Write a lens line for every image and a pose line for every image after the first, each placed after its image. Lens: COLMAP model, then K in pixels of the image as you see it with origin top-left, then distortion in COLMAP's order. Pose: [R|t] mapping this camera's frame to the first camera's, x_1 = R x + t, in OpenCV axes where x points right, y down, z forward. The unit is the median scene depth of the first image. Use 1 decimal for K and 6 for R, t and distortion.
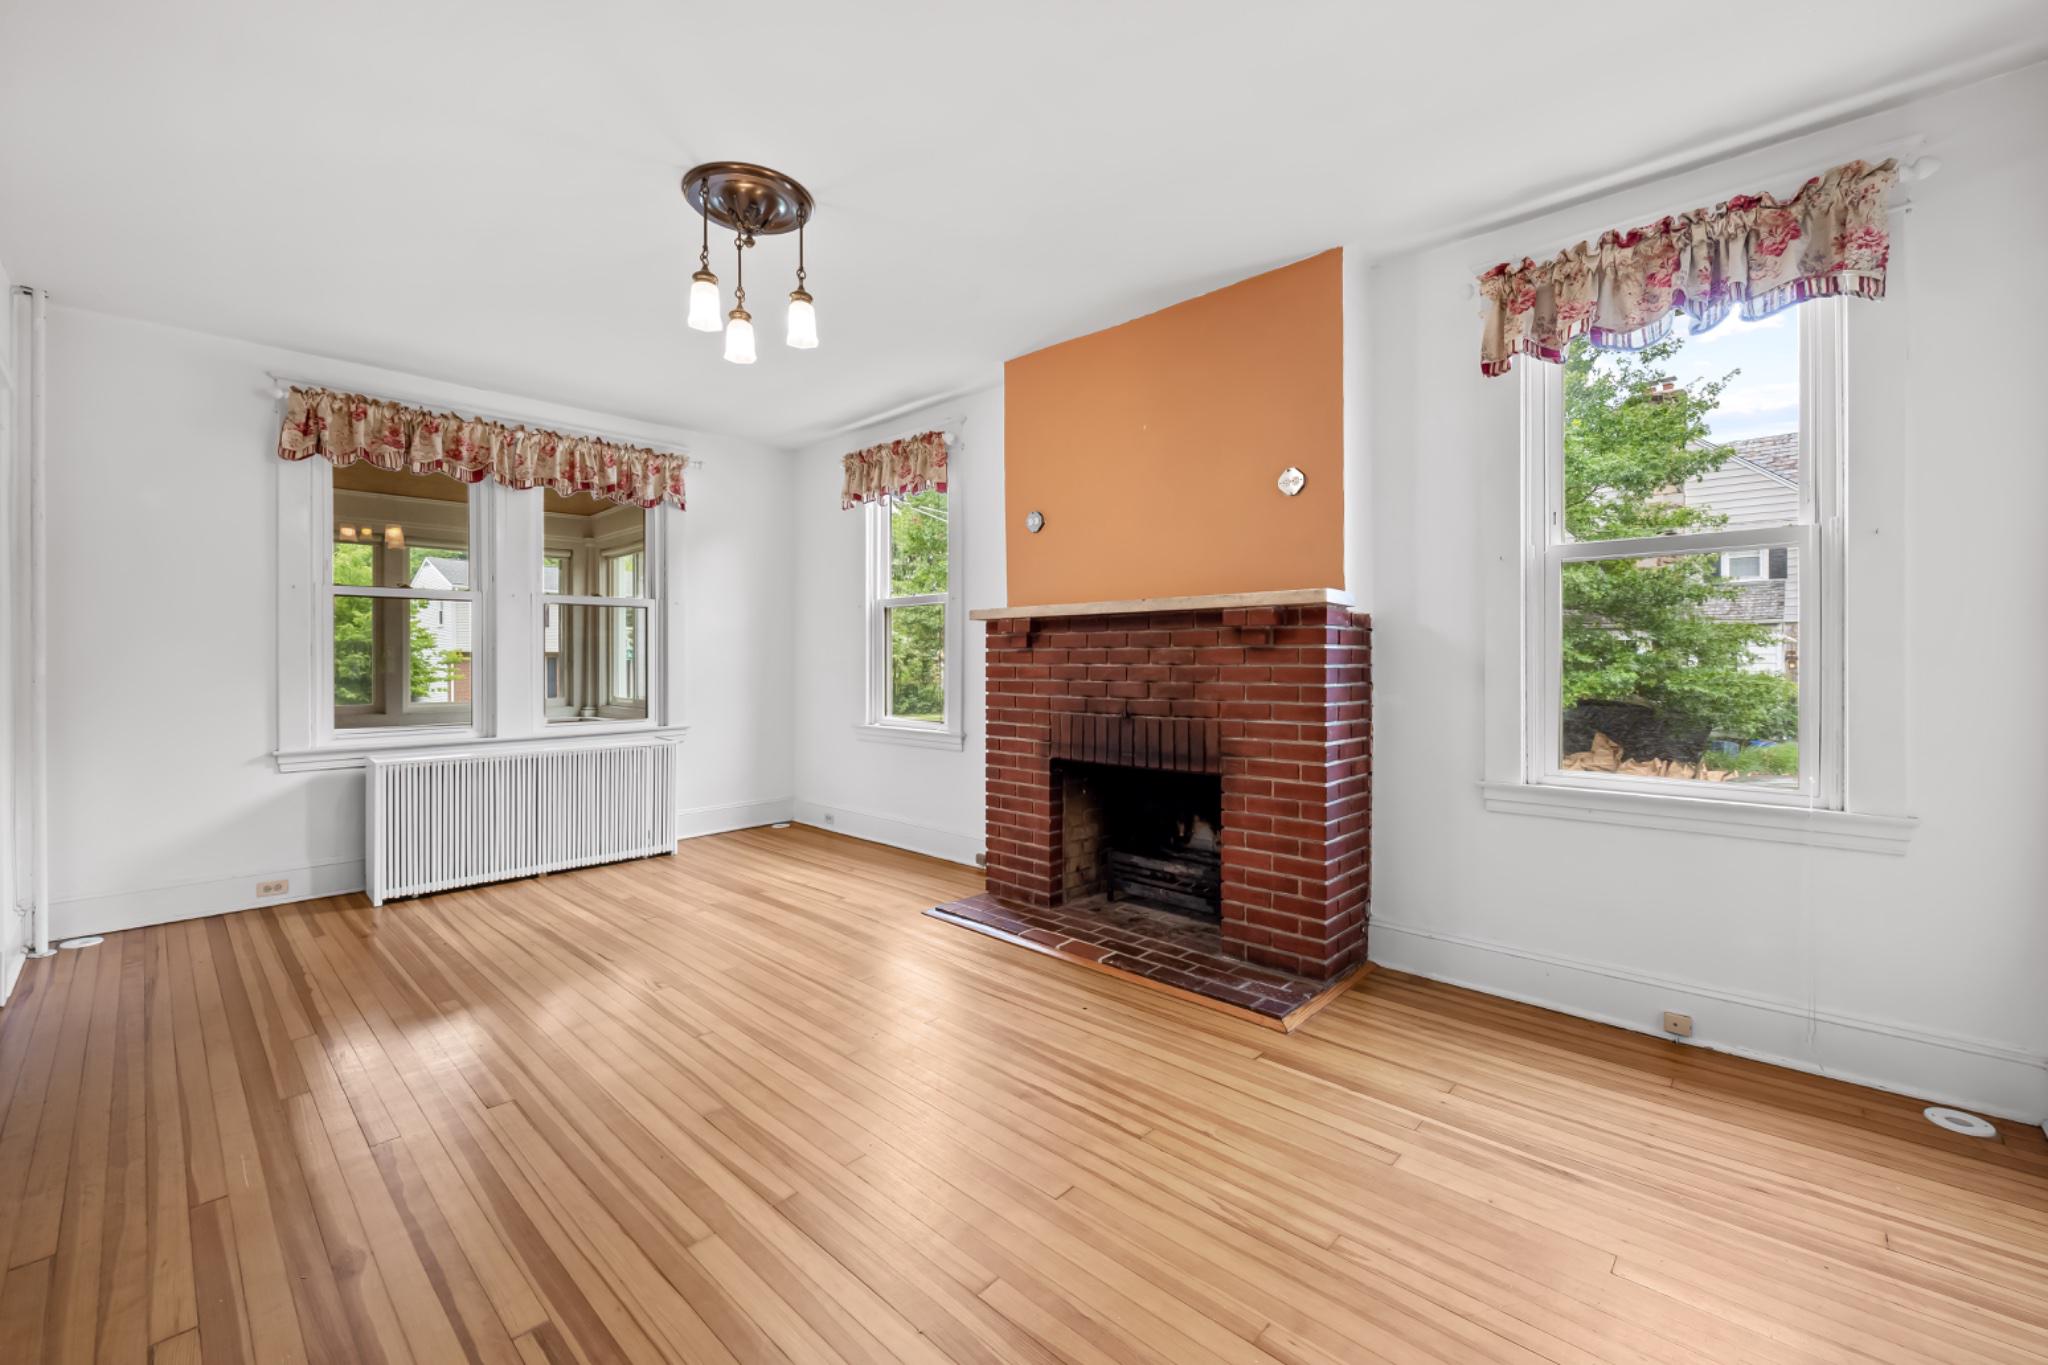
lens RADIAL K [[827.8, 0, 1025.4], [0, 827.8, 665.3], [0, 0, 1]] dist [0.000338, -0.000023]
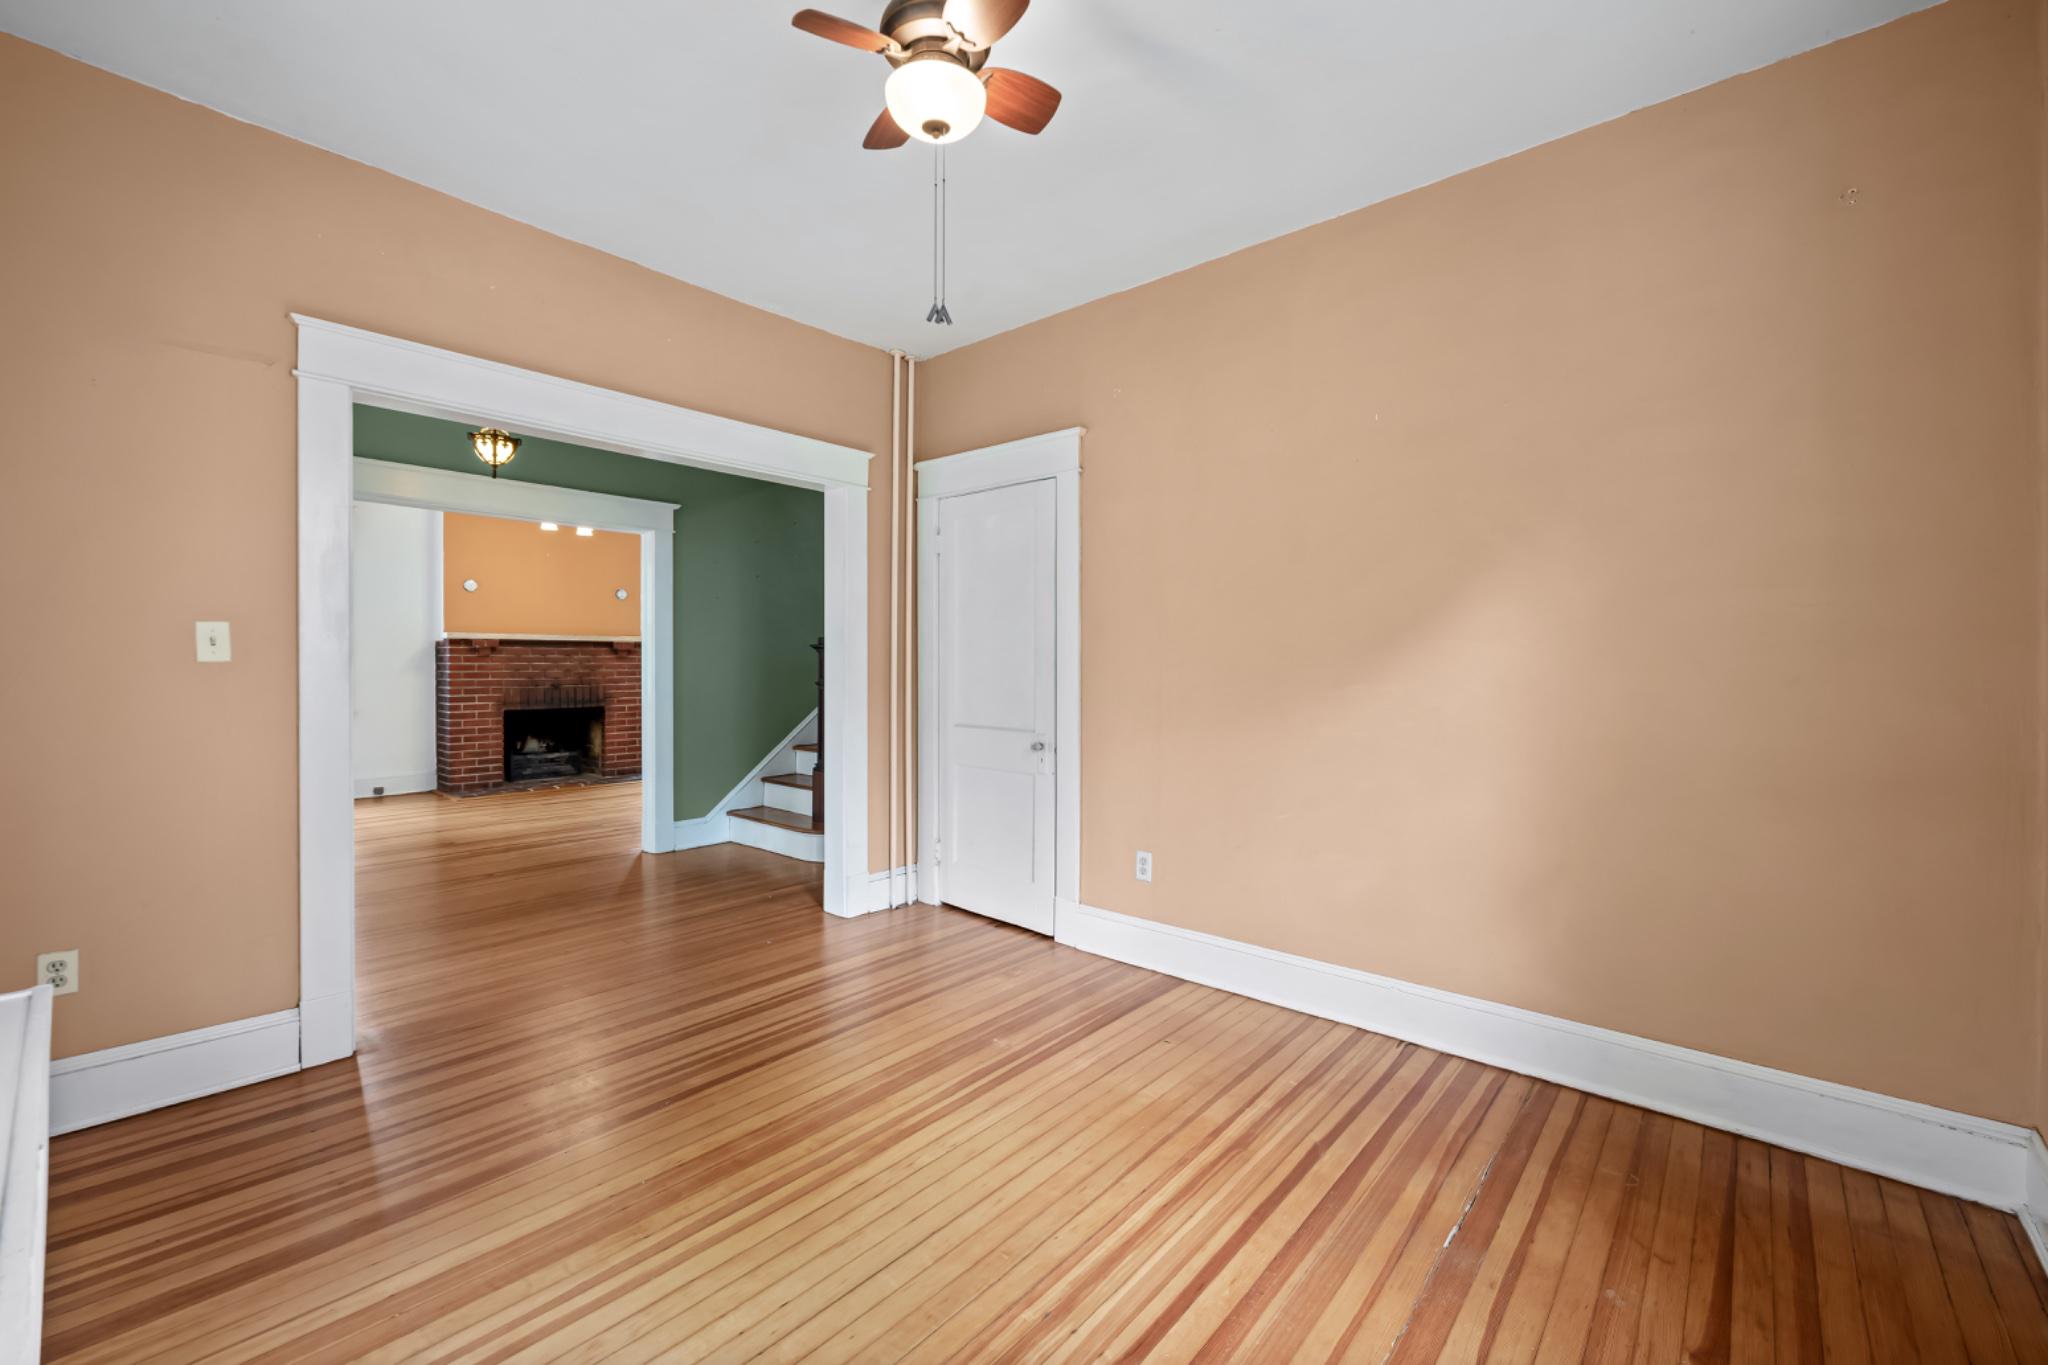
lens RADIAL K [[827.8, 0, 1025.8], [0, 827.8, 670.1], [0, 0, 1]] dist [0.000338, -0.000023]
pose [[-0.030959, -0.011765, 0.999451, -2.099013], [0.001909, 0.999928, 0.011829, -0.005460], [-0.999519, 0.002274, -0.030934, -0.192802]]
